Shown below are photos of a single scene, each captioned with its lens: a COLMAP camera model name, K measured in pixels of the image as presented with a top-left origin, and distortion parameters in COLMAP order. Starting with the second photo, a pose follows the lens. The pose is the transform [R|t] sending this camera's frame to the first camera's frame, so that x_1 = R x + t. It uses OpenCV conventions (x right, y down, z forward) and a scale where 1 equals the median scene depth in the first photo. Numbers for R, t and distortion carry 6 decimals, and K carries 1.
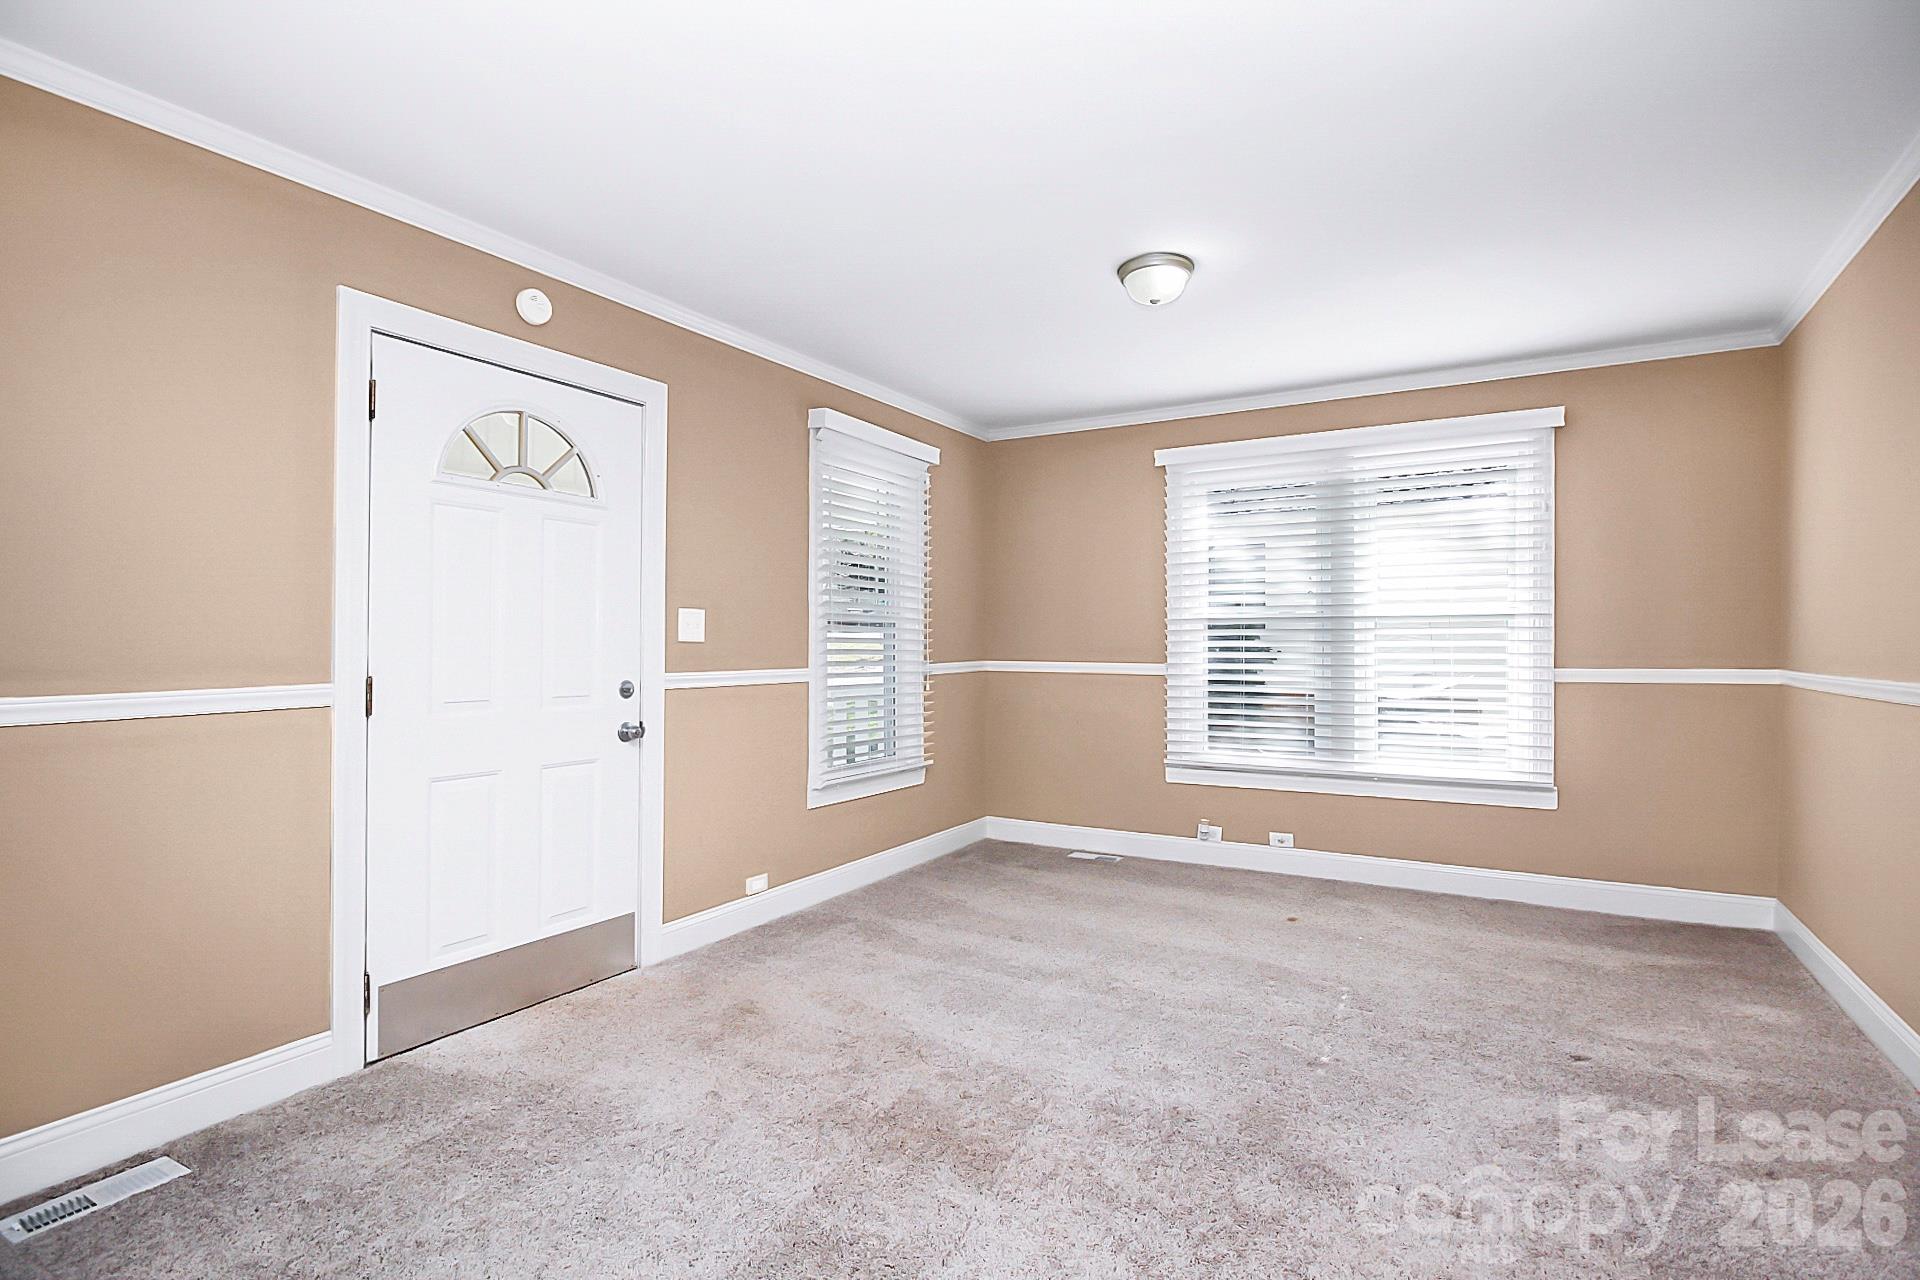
lens RADIAL K [[913.6, 0, 960.0], [0, 913.6, 640.0], [0, 0, 1]] dist [-0.000722, -0.012859]
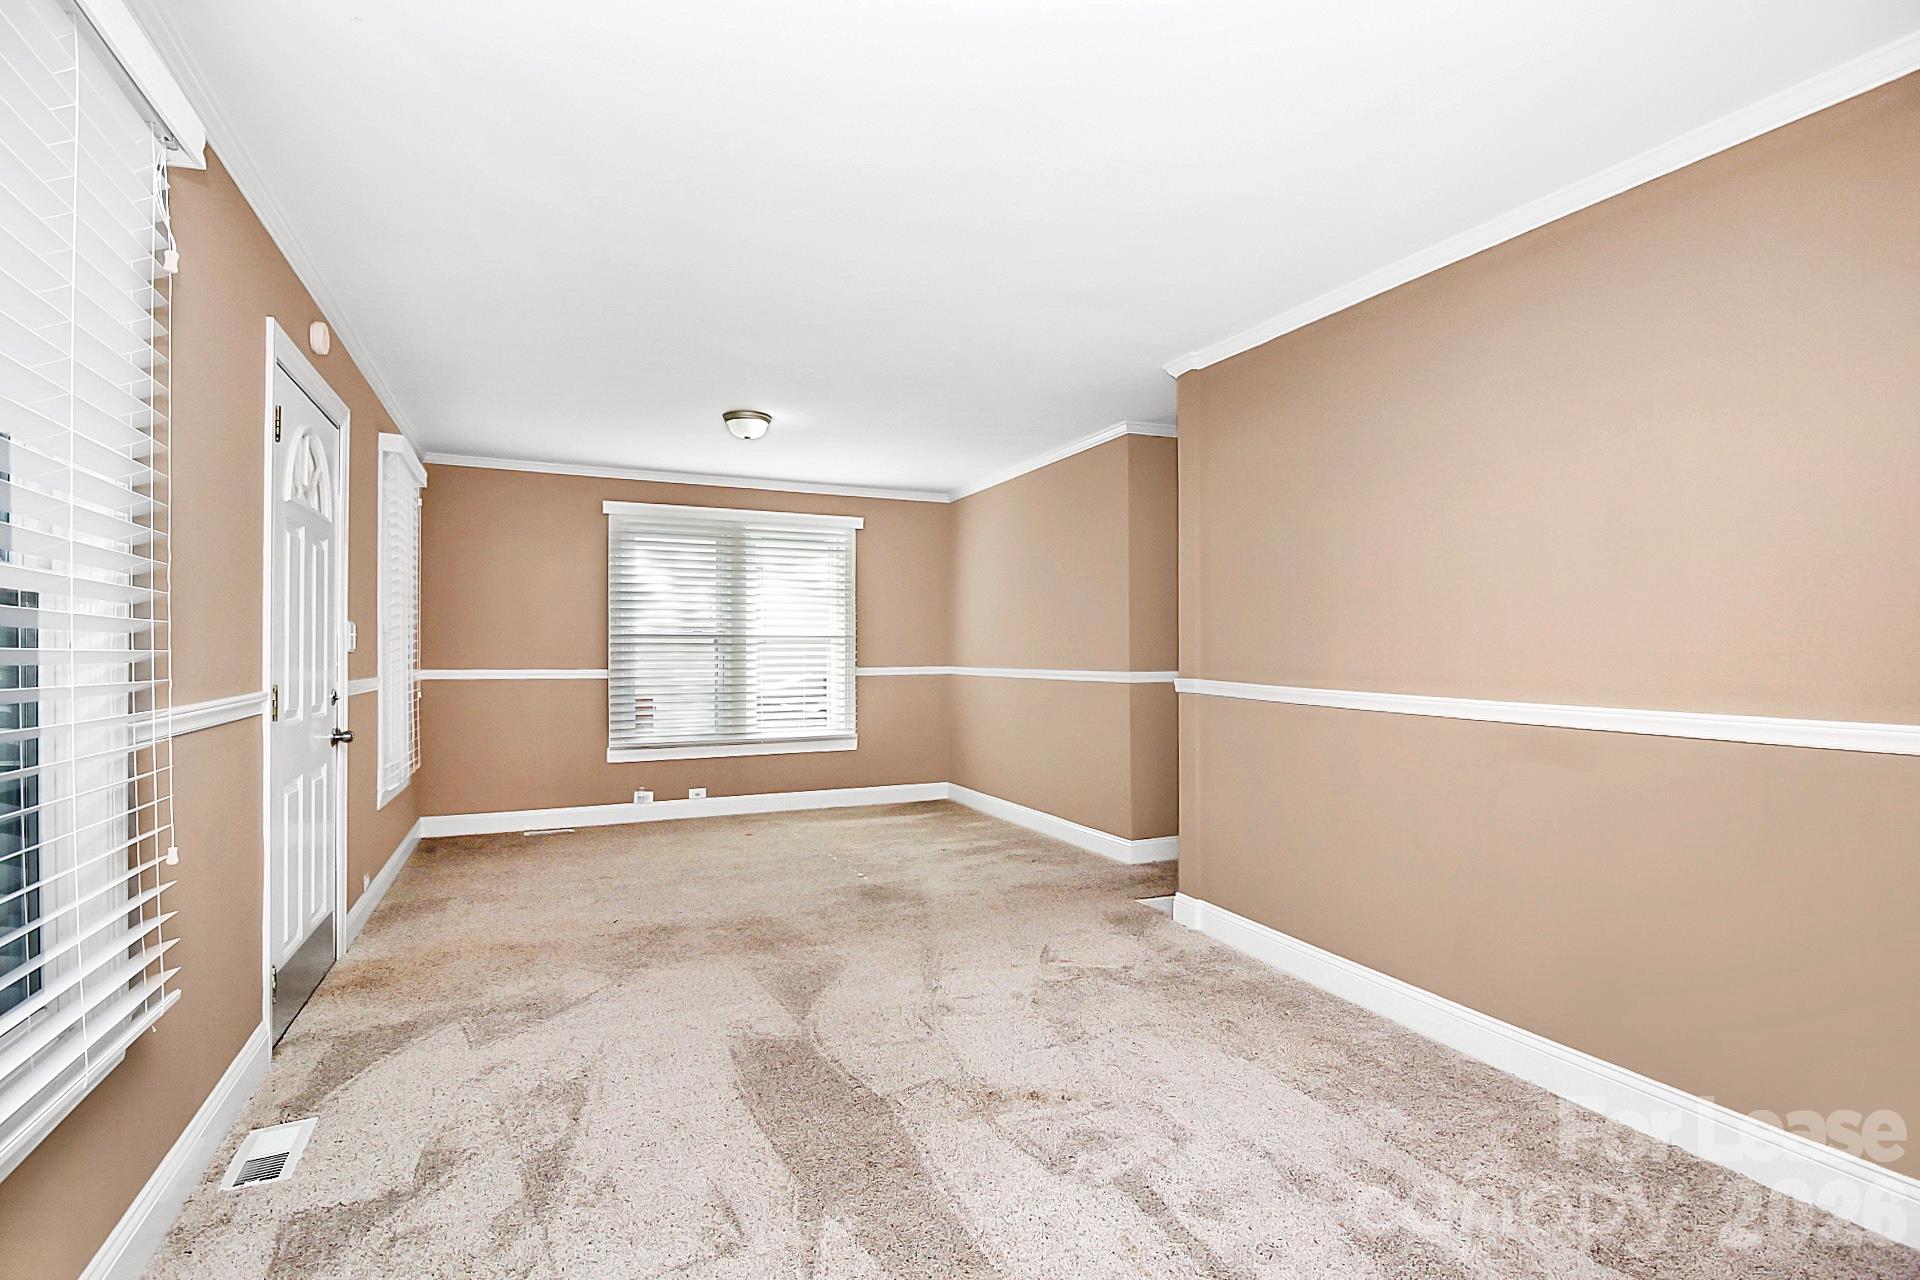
lens RADIAL K [[913.6, 0, 960.0], [0, 913.6, 640.0], [0, 0, 1]] dist [-0.000722, -0.012859]
pose [[0.576602, 0.010447, 0.816958, -0.627178], [-0.001577, 0.999931, -0.011674, -0.001251], [-0.817023, 0.005443, 0.576579, -0.155767]]
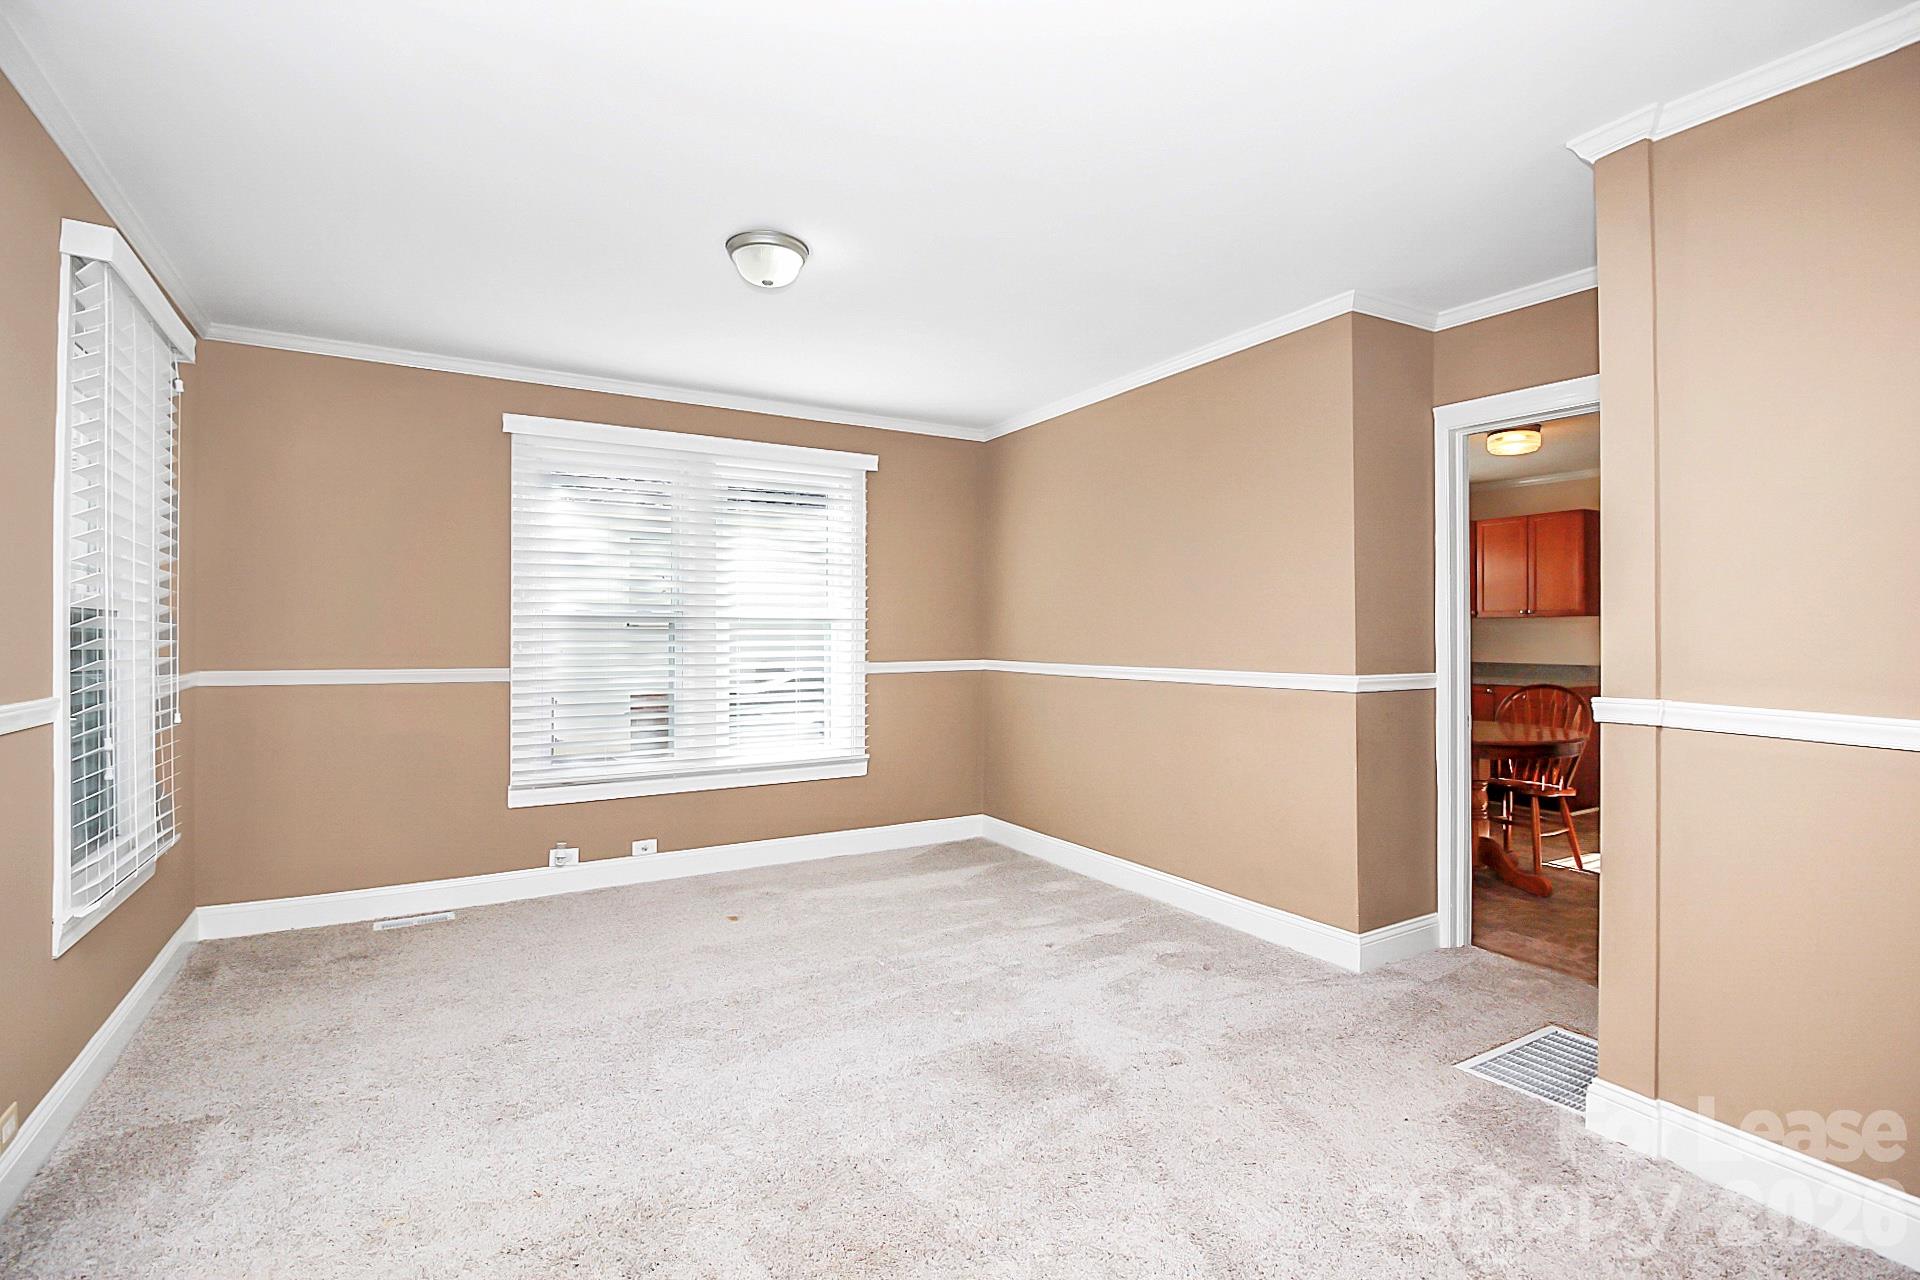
lens RADIAL K [[904.2, 0, 961.1], [0, 904.2, 623.3], [0, 0, 1]] dist [-0.001466, -0.012350]
pose [[0.482967, 0.012610, 0.875548, -0.360149], [-0.003389, 0.999916, -0.012531, -0.007599], [-0.875632, 0.003085, 0.482969, 0.273705]]
